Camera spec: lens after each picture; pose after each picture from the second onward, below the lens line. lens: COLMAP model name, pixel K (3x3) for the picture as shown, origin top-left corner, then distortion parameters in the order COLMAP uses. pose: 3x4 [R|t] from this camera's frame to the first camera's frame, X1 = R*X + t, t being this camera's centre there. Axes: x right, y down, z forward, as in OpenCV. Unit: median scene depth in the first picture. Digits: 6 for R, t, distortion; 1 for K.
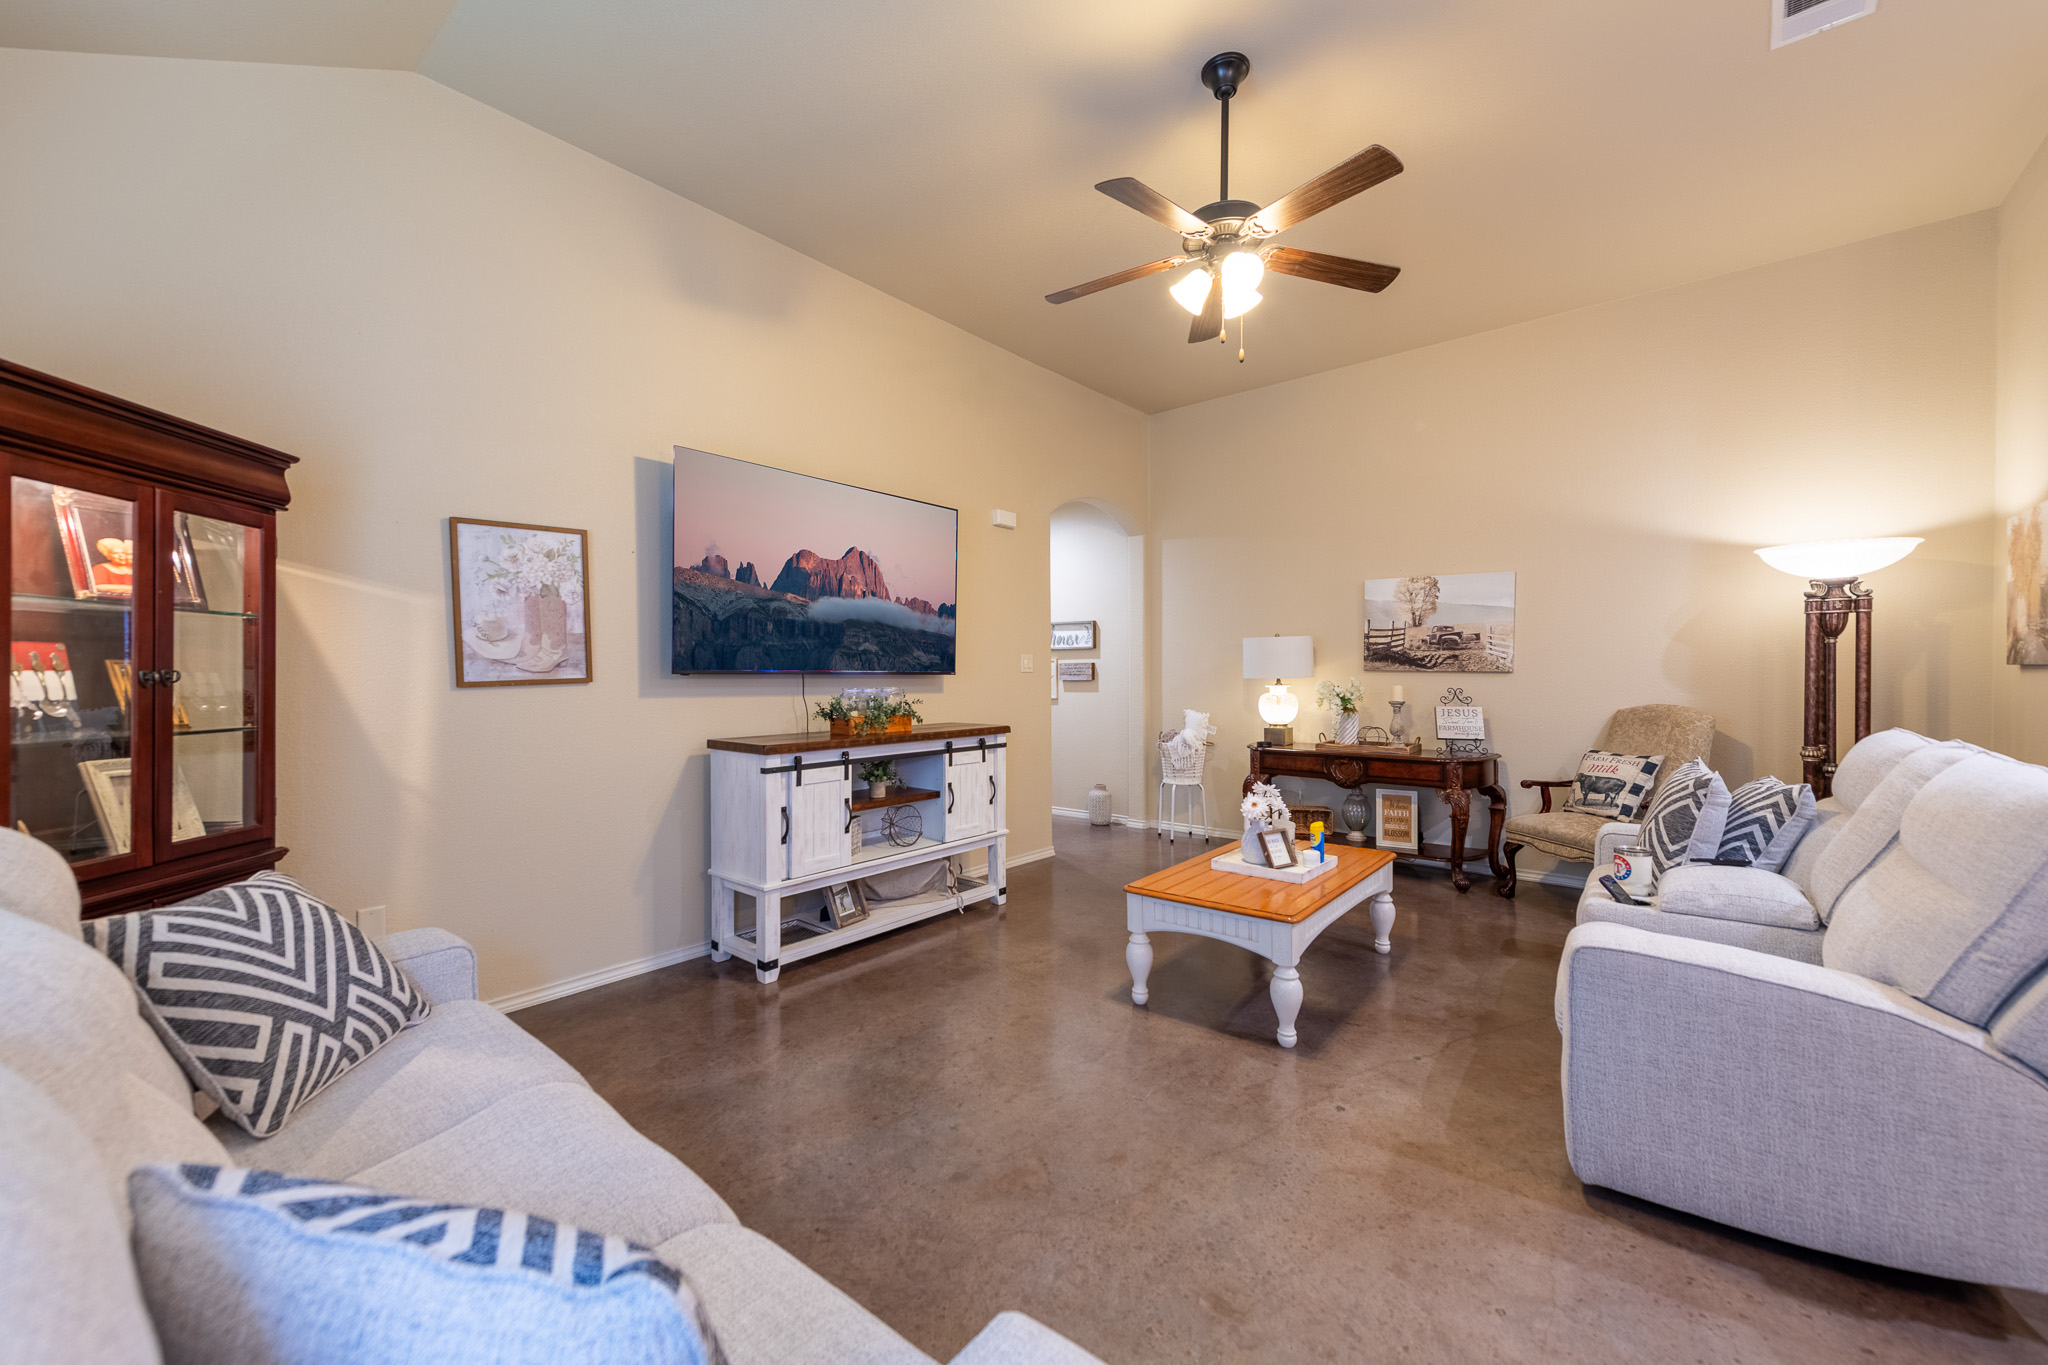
lens RADIAL K [[797.9, 0, 1019.0], [0, 797.9, 680.9], [0, 0, 1]] dist [0.000138, -0.000169]
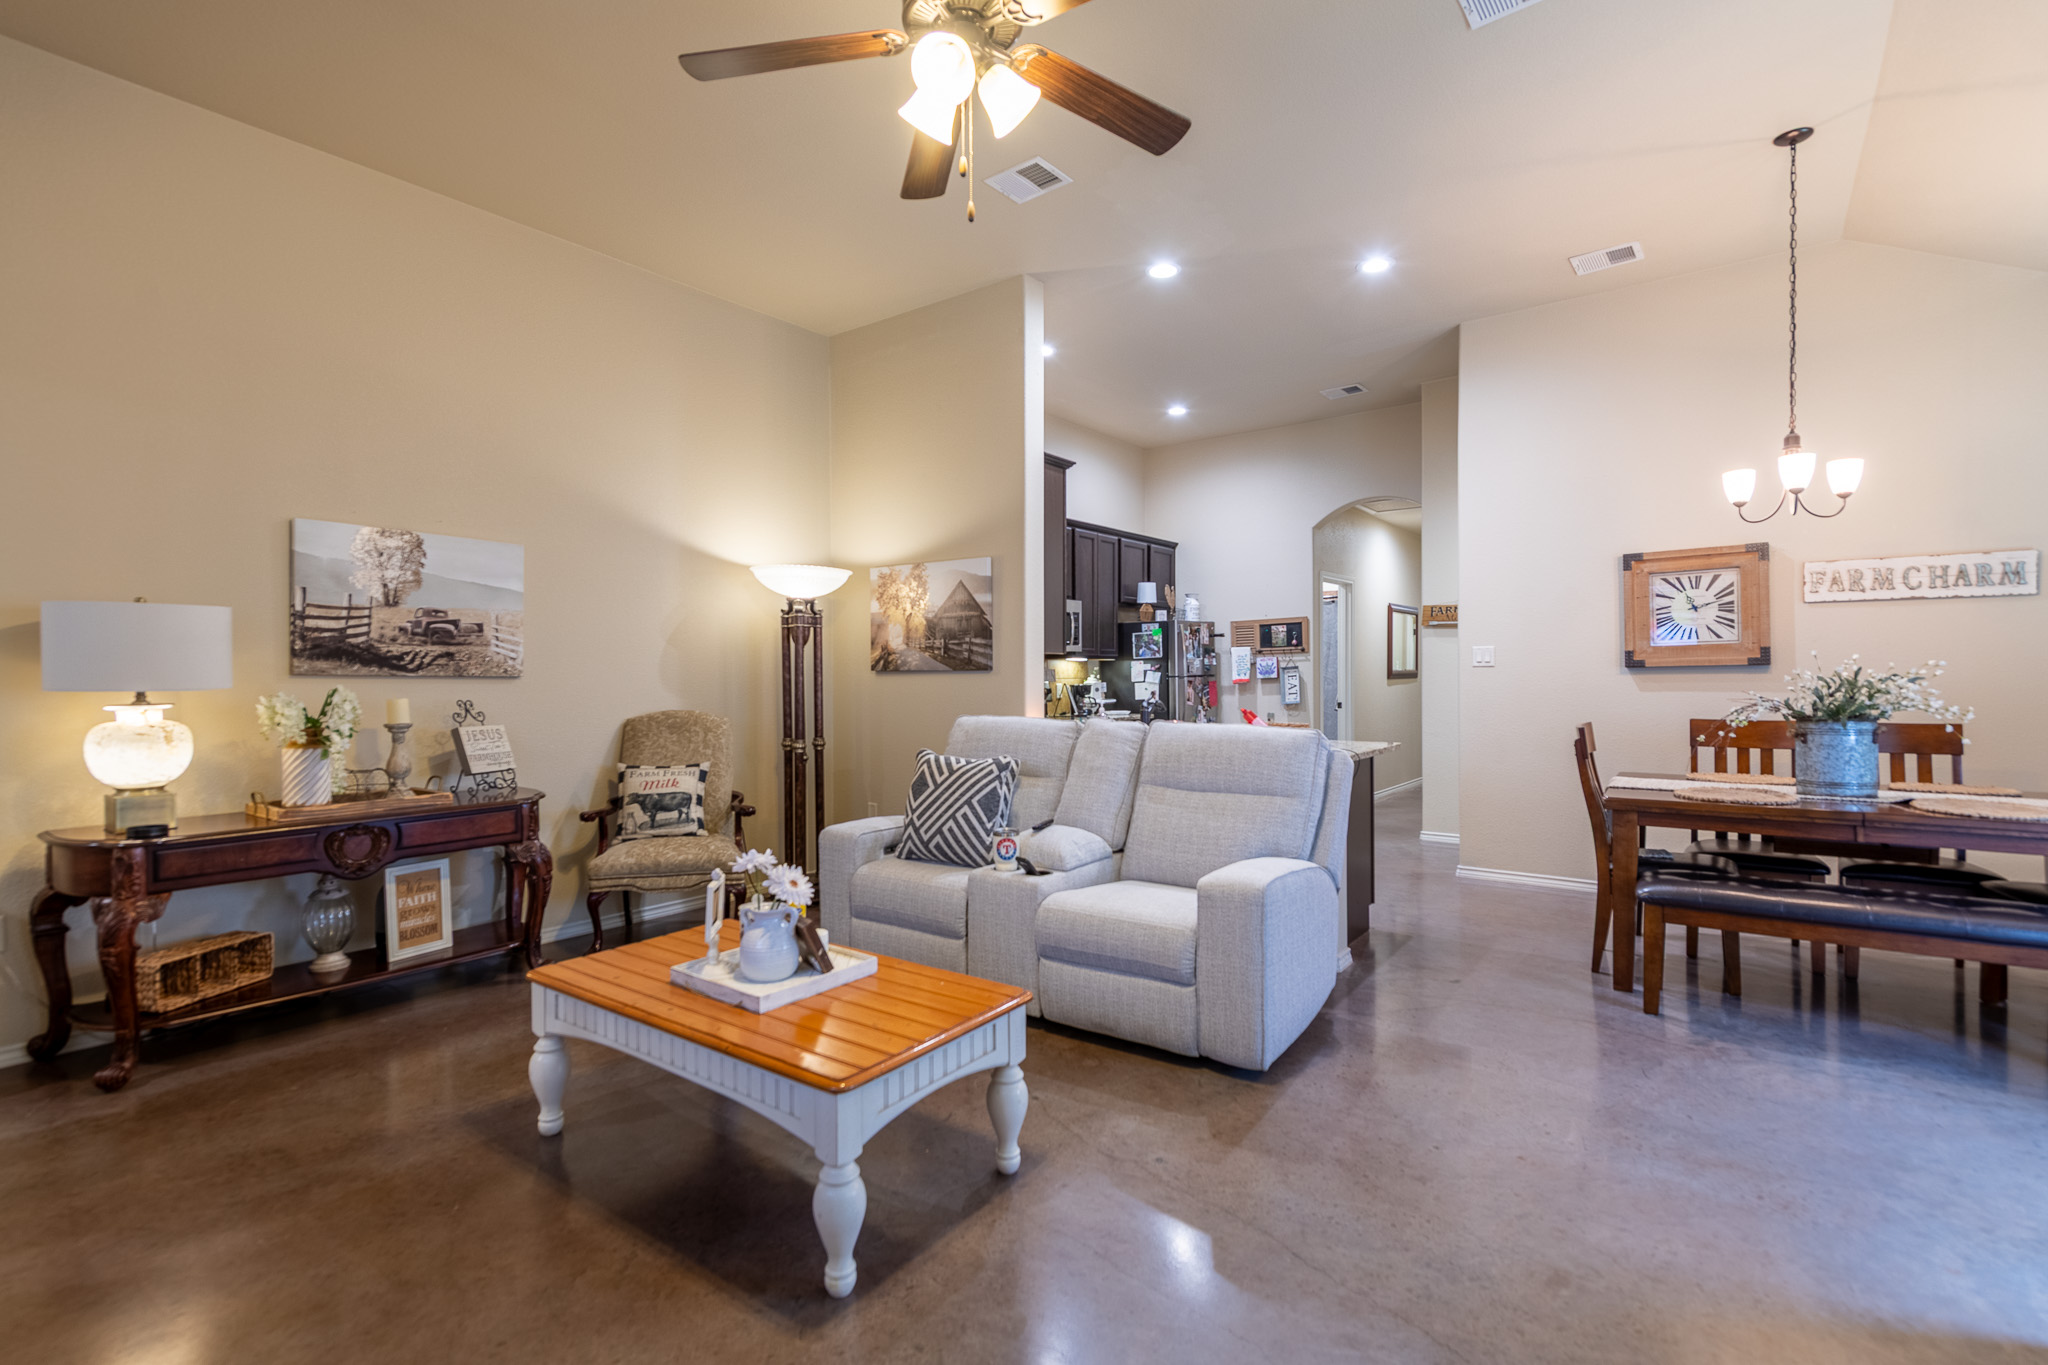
lens RADIAL K [[934.3, 0, 1024.0], [0, 934.3, 682.5], [0, 0, 1]] dist [0.003843, 0.000191]
pose [[-0.053222, -0.004777, 0.998571, -0.292720], [0.016869, 0.999842, 0.005682, -0.002829], [-0.998440, 0.017147, -0.053133, 0.557095]]
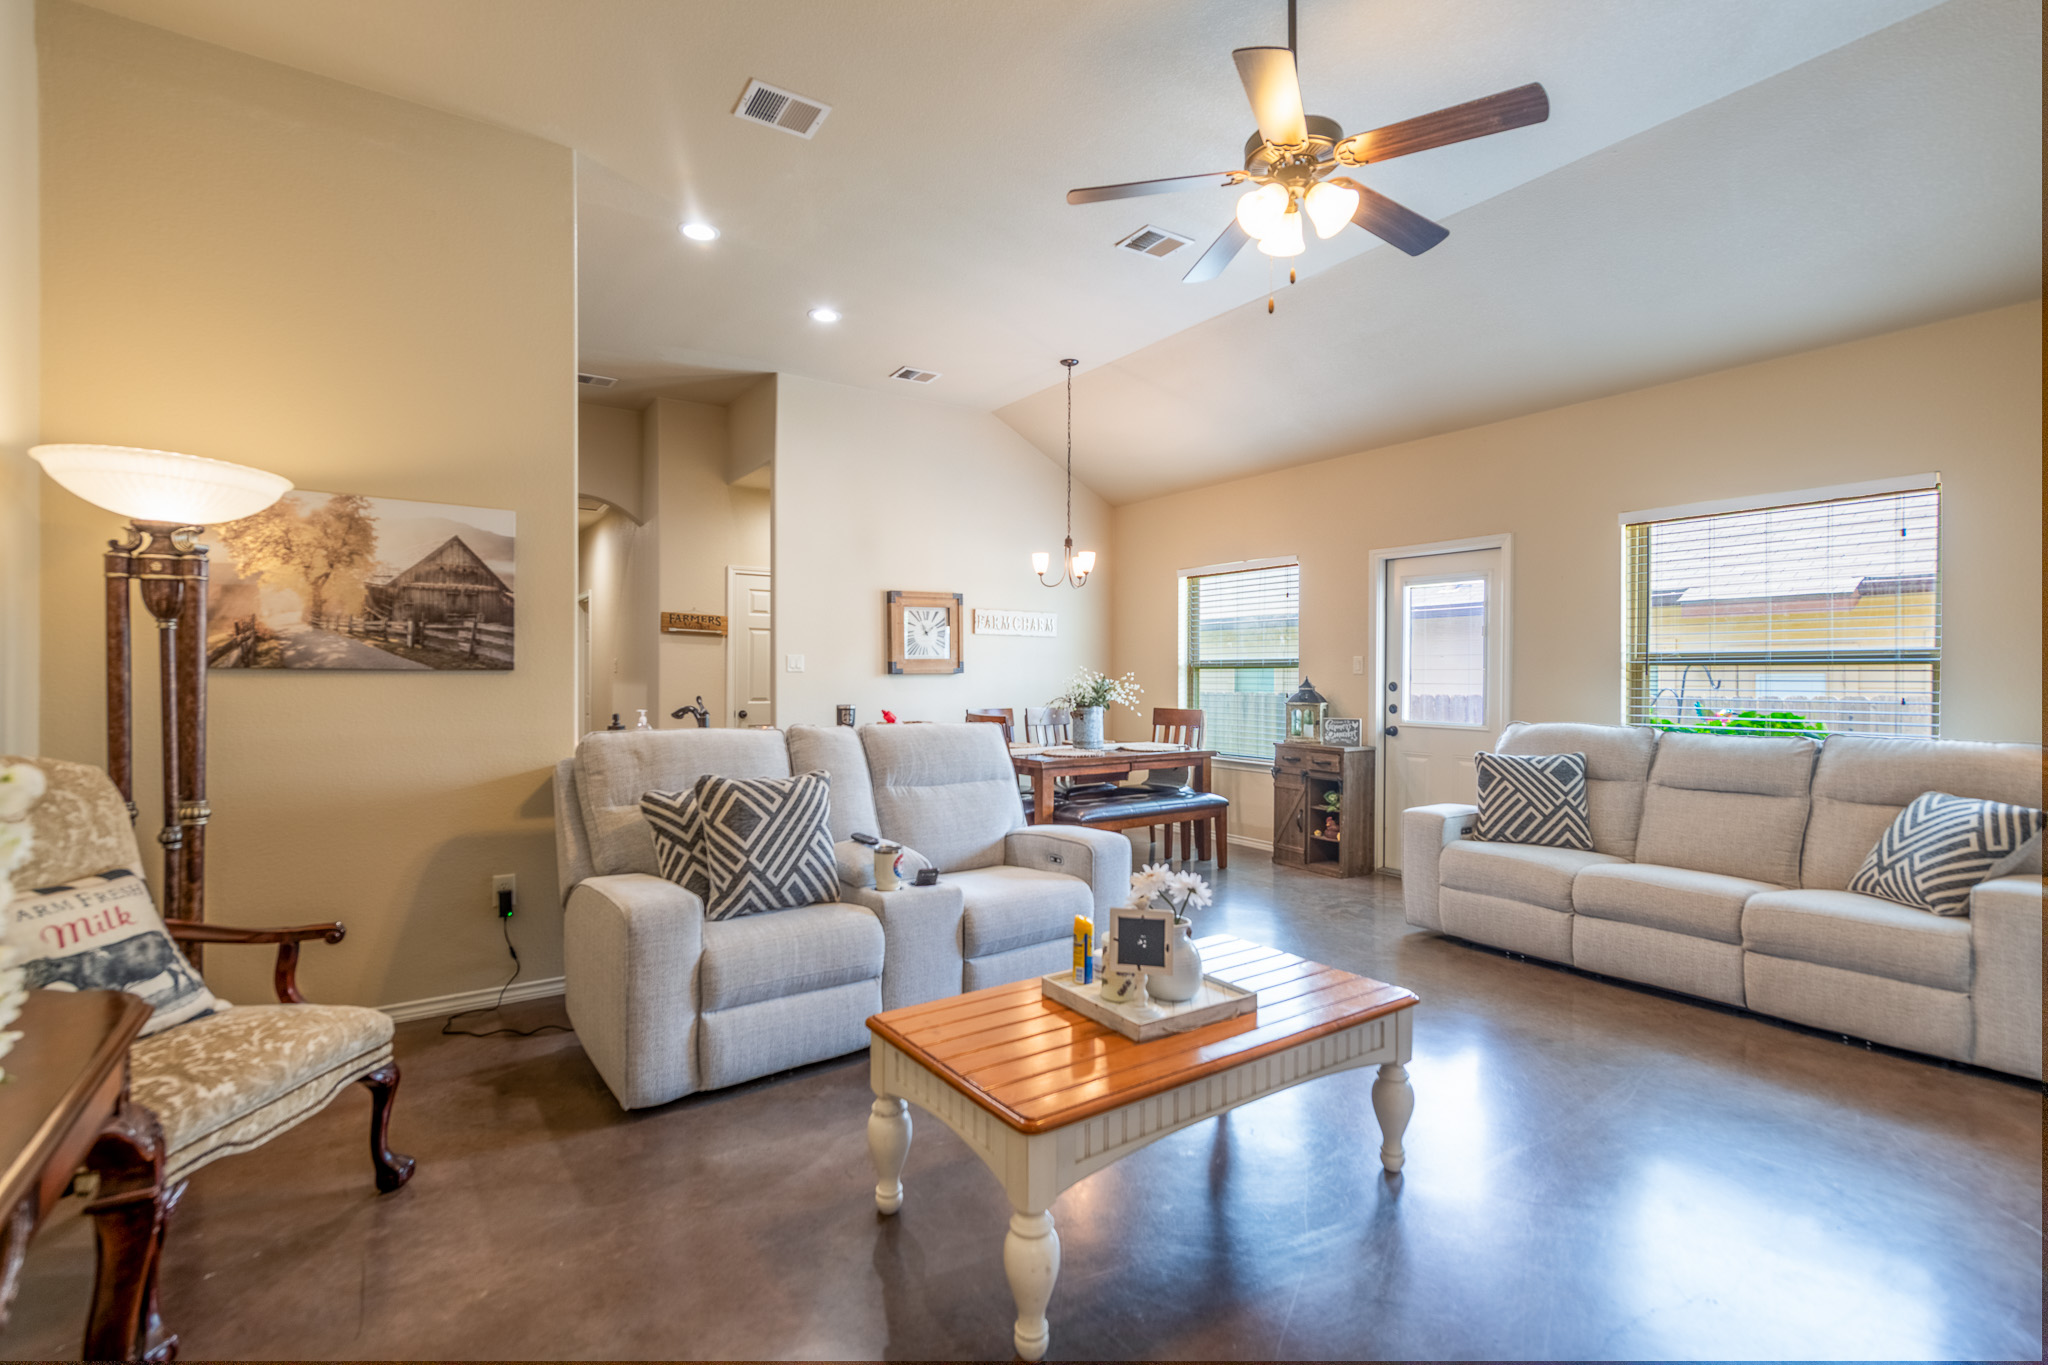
lens RADIAL K [[934.3, 0, 1024.0], [0, 934.3, 682.5], [0, 0, 1]] dist [0.003843, 0.000191]
pose [[-0.966231, -0.004078, 0.257646, 0.154544], [0.000247, 0.999860, 0.016753, -0.013311], [-0.257679, 0.016251, -0.966094, 1.141155]]
